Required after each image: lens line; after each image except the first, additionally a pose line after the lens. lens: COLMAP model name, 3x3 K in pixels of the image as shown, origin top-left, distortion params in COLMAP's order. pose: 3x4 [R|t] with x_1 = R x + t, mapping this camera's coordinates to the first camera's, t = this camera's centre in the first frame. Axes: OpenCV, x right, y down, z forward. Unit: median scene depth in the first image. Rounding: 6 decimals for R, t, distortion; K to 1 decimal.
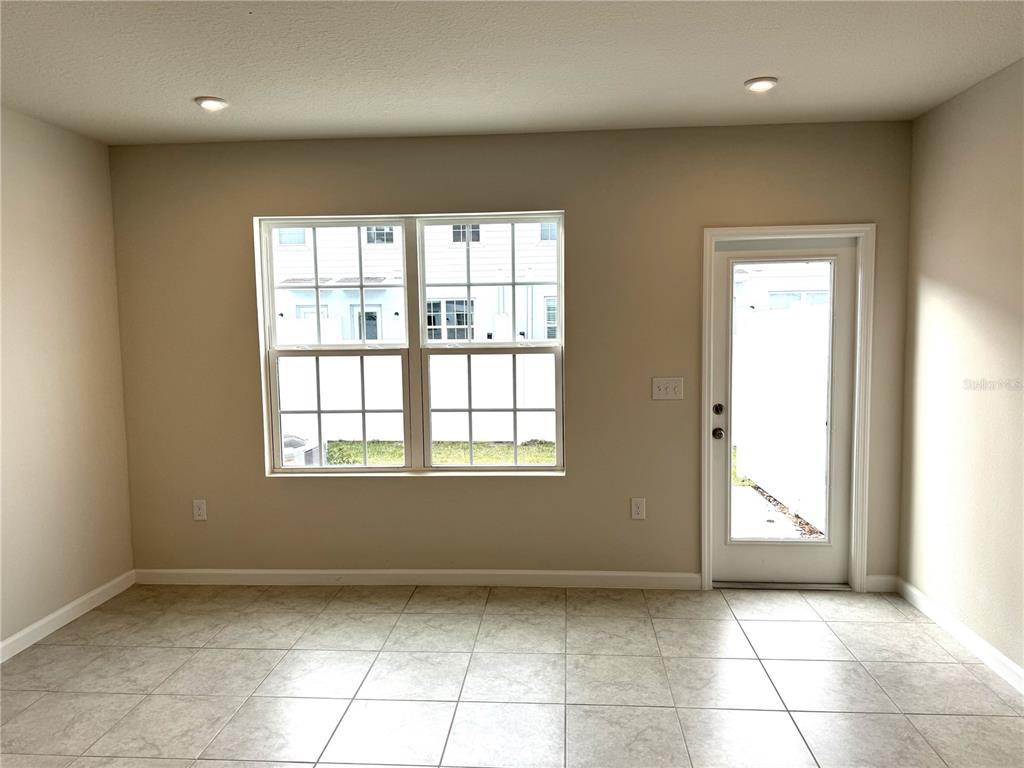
lens RADIAL K [[726.5, 0, 514.9], [0, 726.5, 393.0], [0, 0, 1]] dist [0.051364, -0.051021]
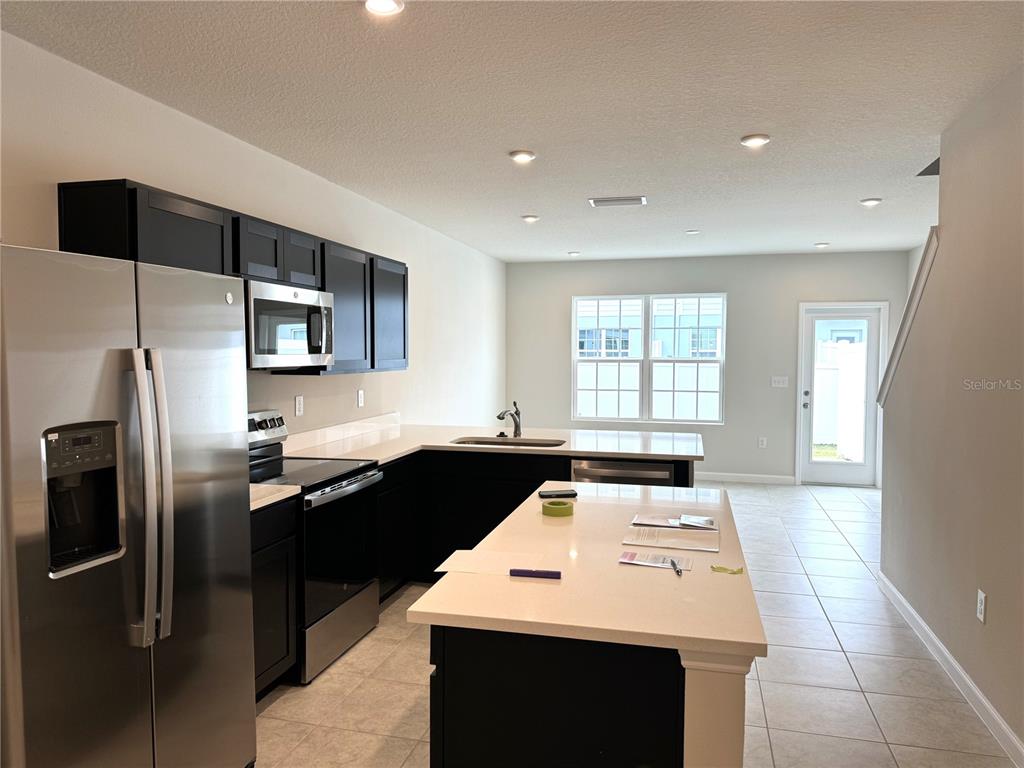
lens RADIAL K [[726.5, 0, 503.8], [0, 726.5, 384.9], [0, 0, 1]] dist [0.051364, -0.051021]
pose [[0.984354, 0.024984, -0.174423, -0.176470], [-0.030172, 0.999176, -0.027159, 0.076763], [0.173601, 0.031997, 0.984296, -1.067050]]
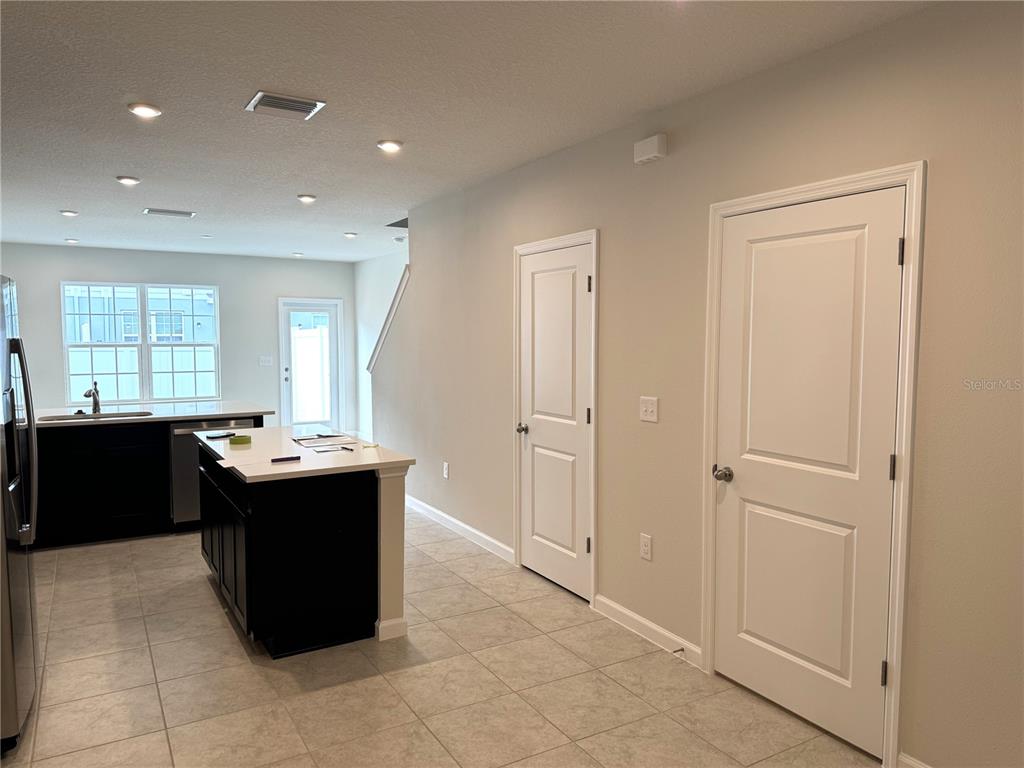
lens RADIAL K [[726.5, 0, 511.1], [0, 726.5, 389.9], [0, 0, 1]] dist [0.051364, -0.051021]
pose [[0.825875, -0.028930, 0.563110, -0.478895], [0.032715, 0.999459, 0.003367, 0.105827], [-0.562903, 0.015641, 0.826375, -1.442752]]
